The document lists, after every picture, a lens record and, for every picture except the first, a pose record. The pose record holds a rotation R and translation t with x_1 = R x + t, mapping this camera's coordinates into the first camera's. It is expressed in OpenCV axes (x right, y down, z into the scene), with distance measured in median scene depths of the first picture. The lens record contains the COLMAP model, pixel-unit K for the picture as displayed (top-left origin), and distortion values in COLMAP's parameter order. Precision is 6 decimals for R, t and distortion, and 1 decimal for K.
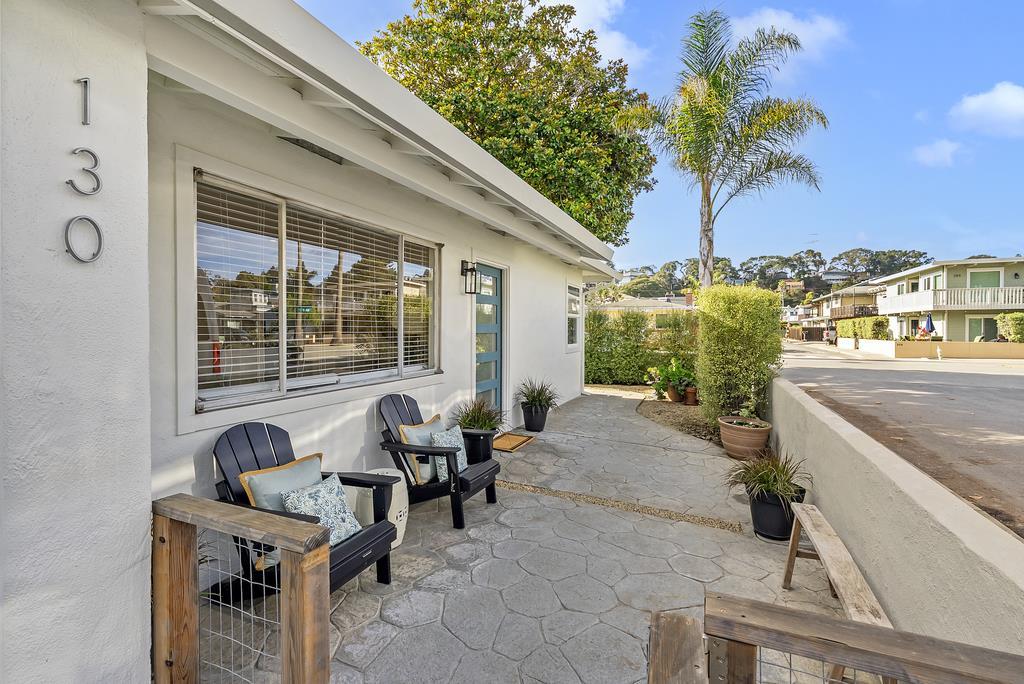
lens RADIAL K [[482.0, 0, 517.3], [0, 482.0, 327.4], [0, 0, 1]] dist [0.001390, 0.000244]
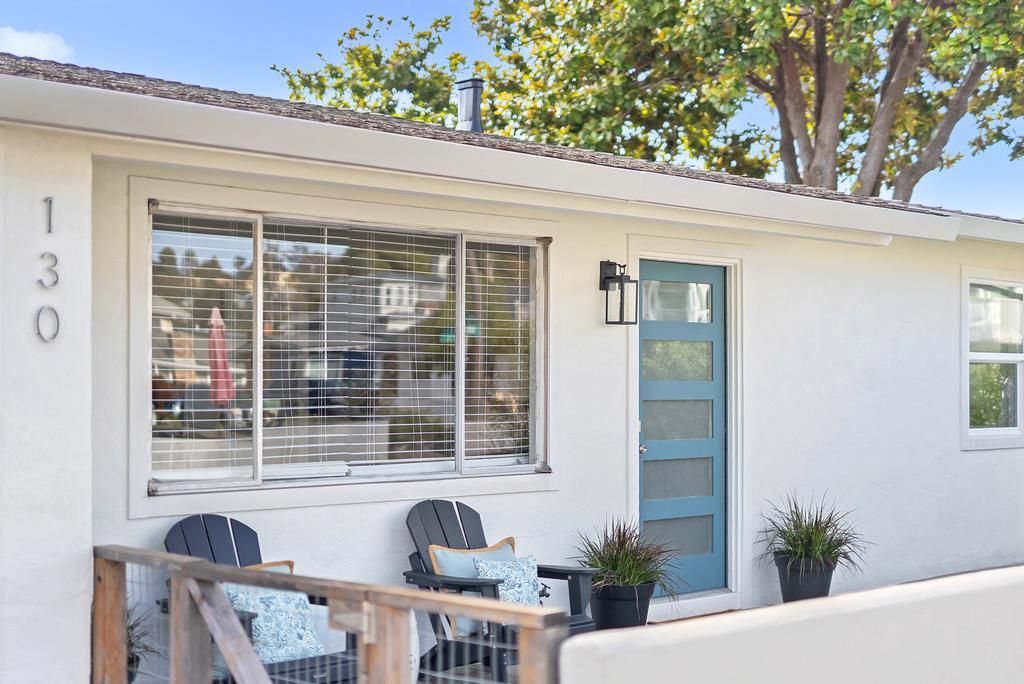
lens RADIAL K [[1478.7, 0, 512.0], [0, 1478.7, 342.0], [0, 0, 1]] dist [-0.002321, 0.001563]
pose [[0.915143, -0.008353, -0.403043, 0.567773], [-0.001395, 0.999714, -0.023887, -0.015796], [0.403127, 0.022422, 0.914869, -0.656529]]
